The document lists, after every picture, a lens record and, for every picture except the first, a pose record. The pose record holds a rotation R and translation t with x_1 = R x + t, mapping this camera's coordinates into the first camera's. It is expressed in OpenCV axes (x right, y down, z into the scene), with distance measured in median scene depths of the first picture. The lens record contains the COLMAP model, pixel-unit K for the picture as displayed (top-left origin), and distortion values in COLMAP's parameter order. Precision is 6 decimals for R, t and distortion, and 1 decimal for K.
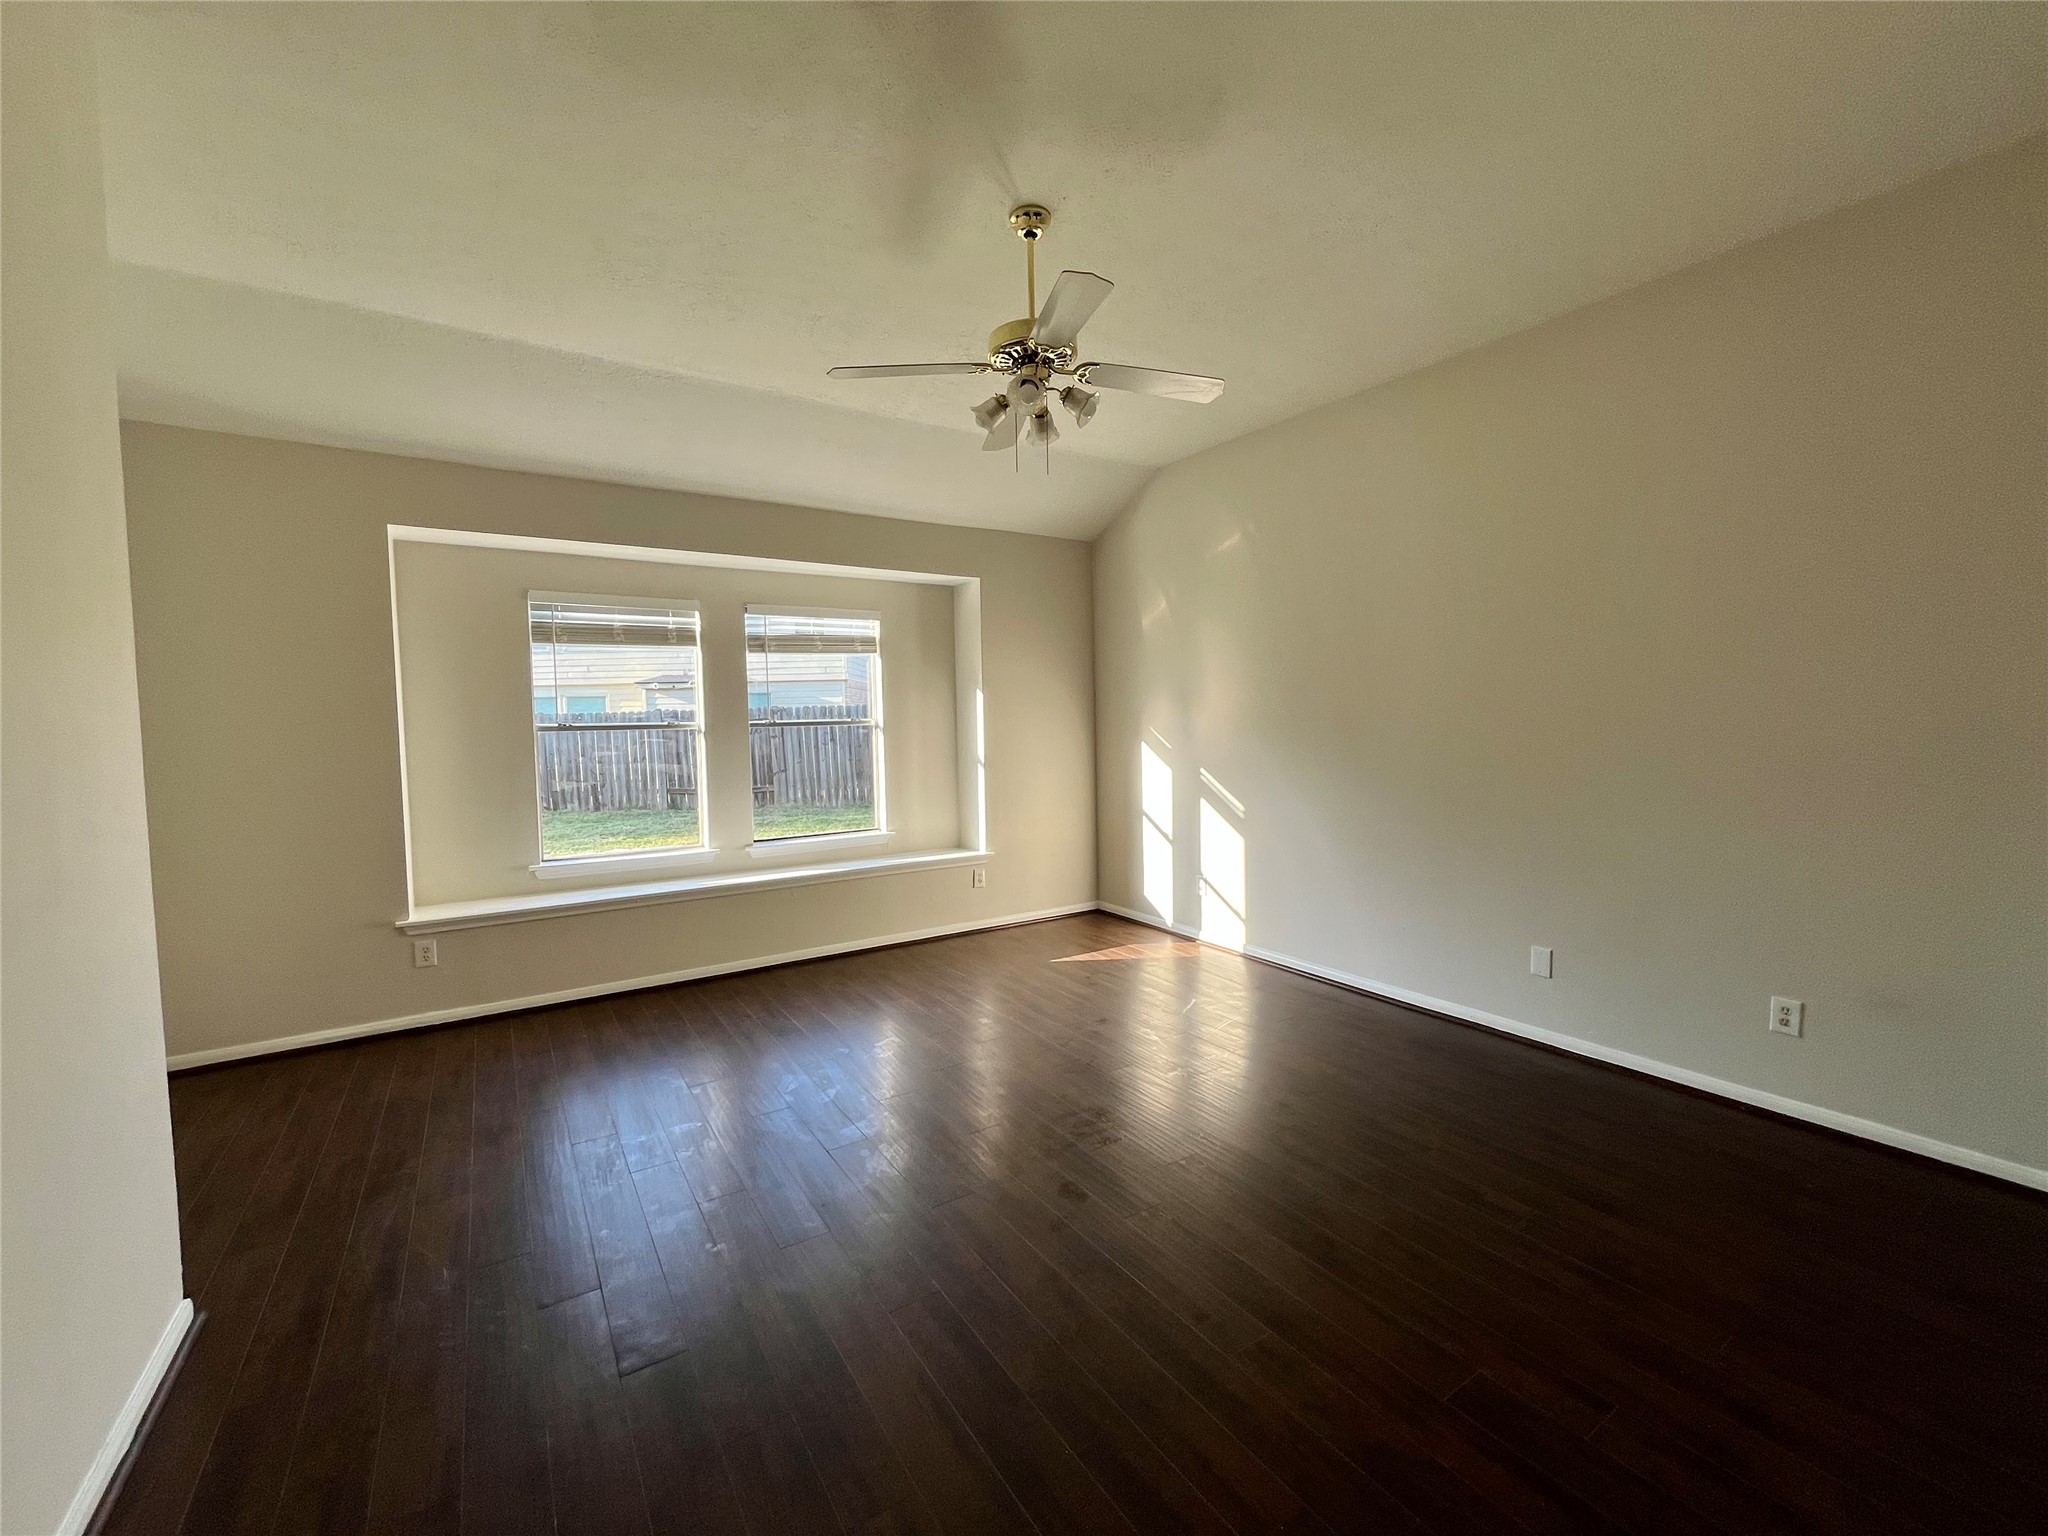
lens RADIAL K [[830.0, 0, 1020.6], [0, 830.0, 765.3], [0, 0, 1]] dist [-0.001955, -0.000319]
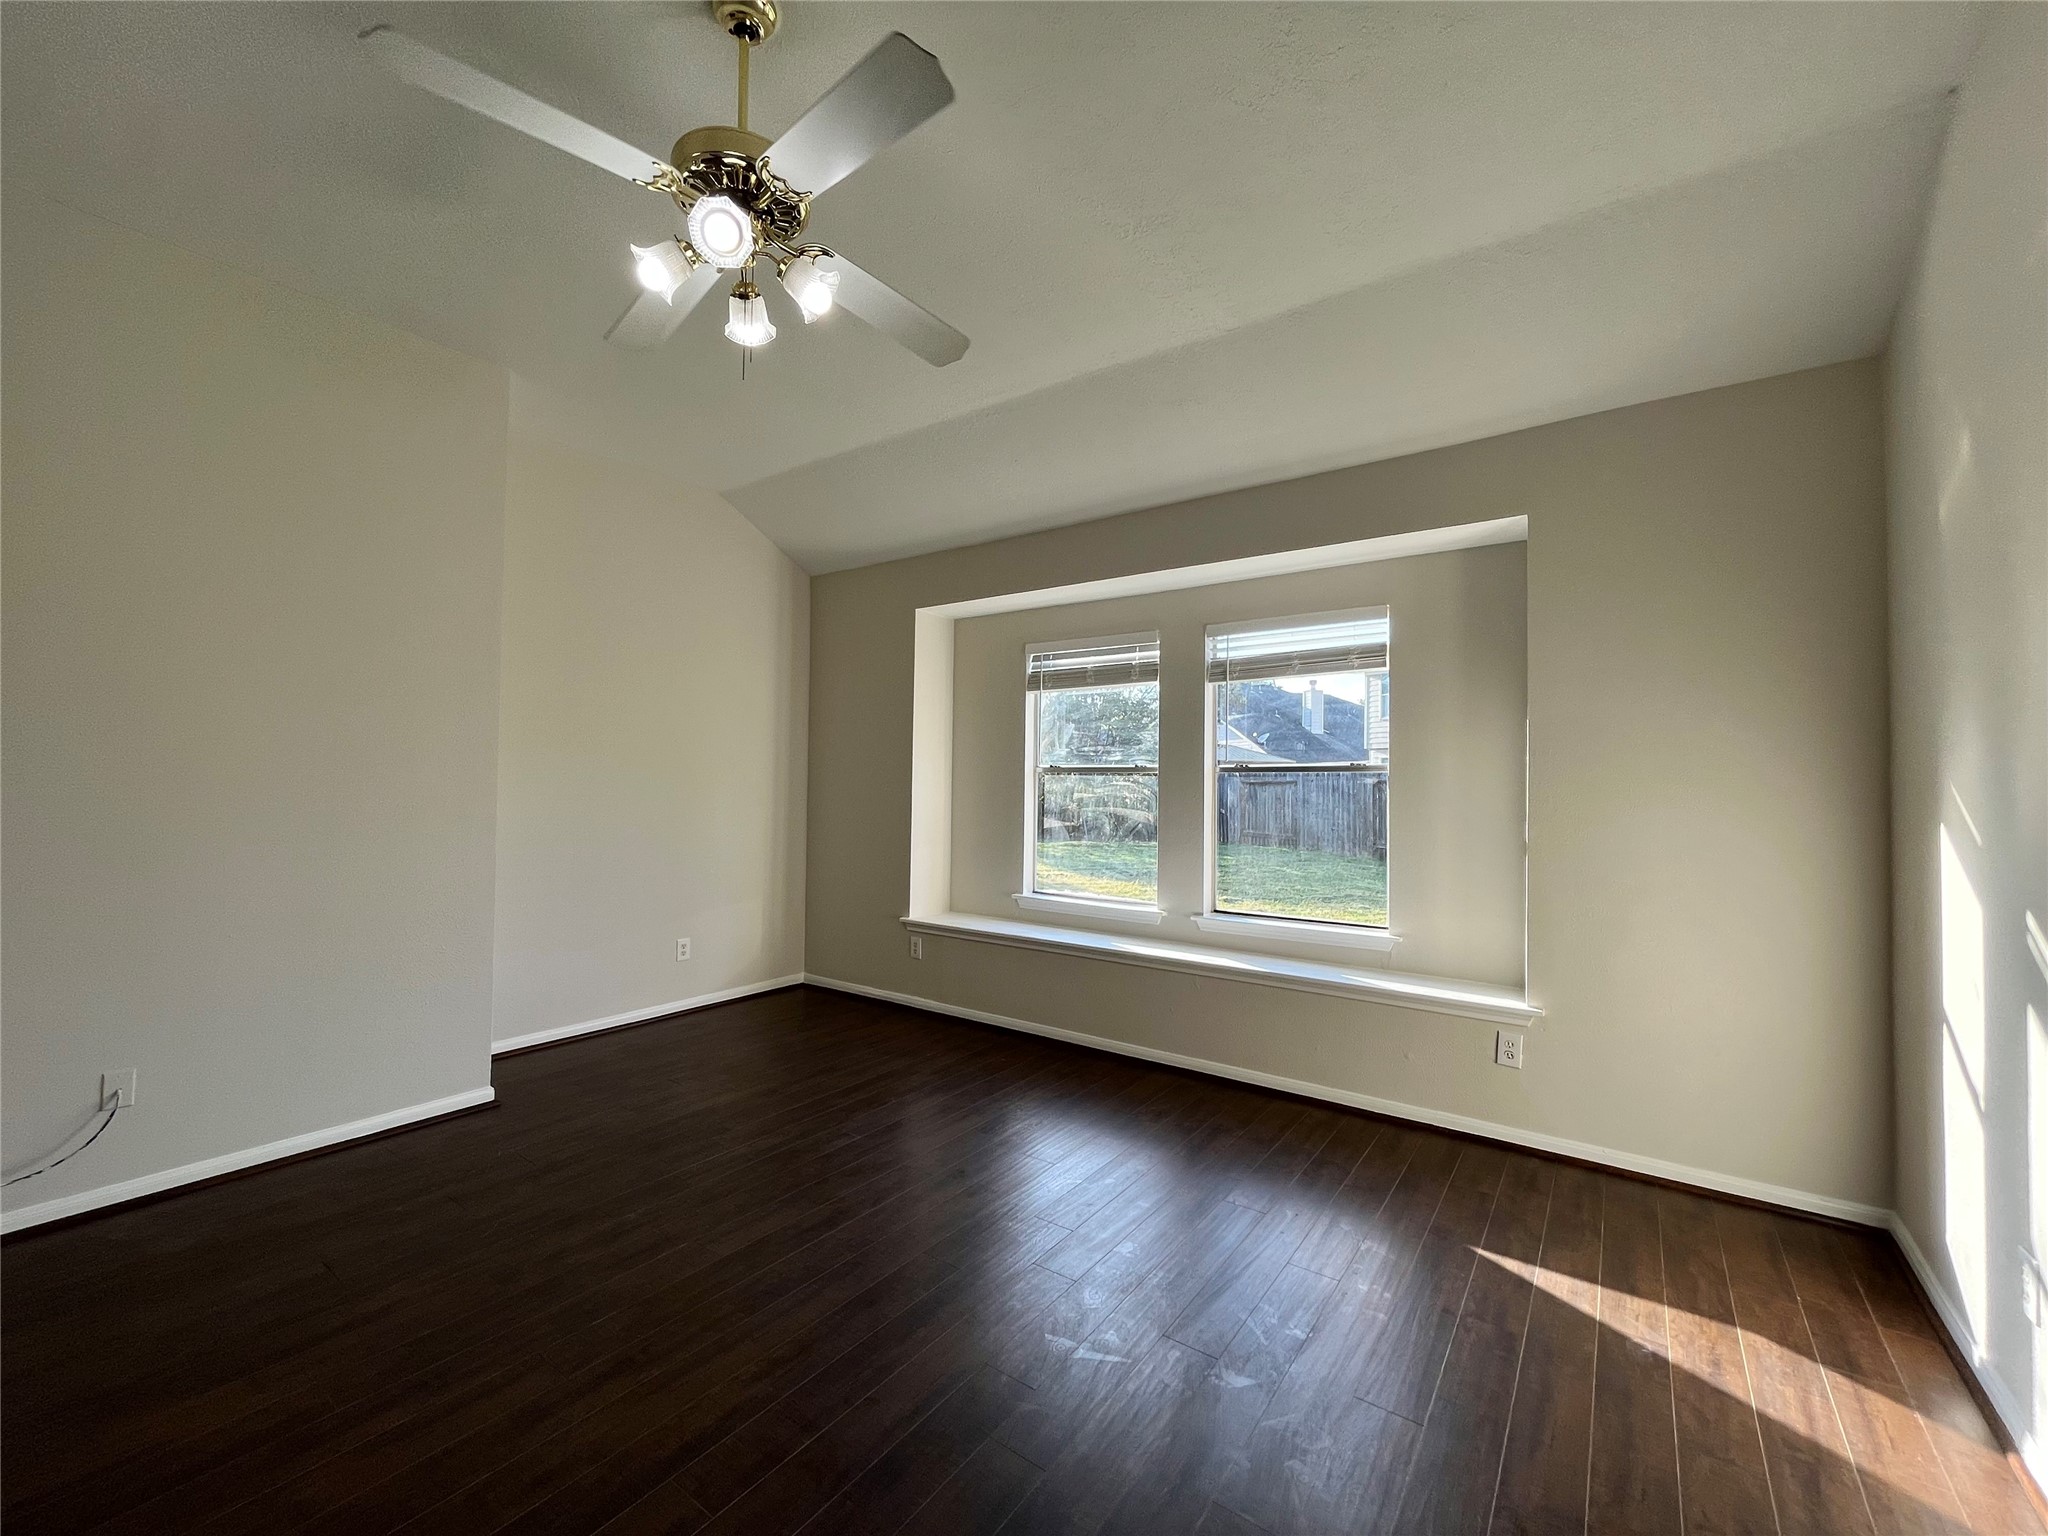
lens RADIAL K [[830.0, 0, 1020.6], [0, 830.0, 765.3], [0, 0, 1]] dist [-0.001955, -0.000319]
pose [[0.358596, 0.000581, -0.933492, 0.397215], [-0.069828, 0.997215, -0.026203, -0.018262], [0.930877, 0.074580, 0.357638, 0.548338]]
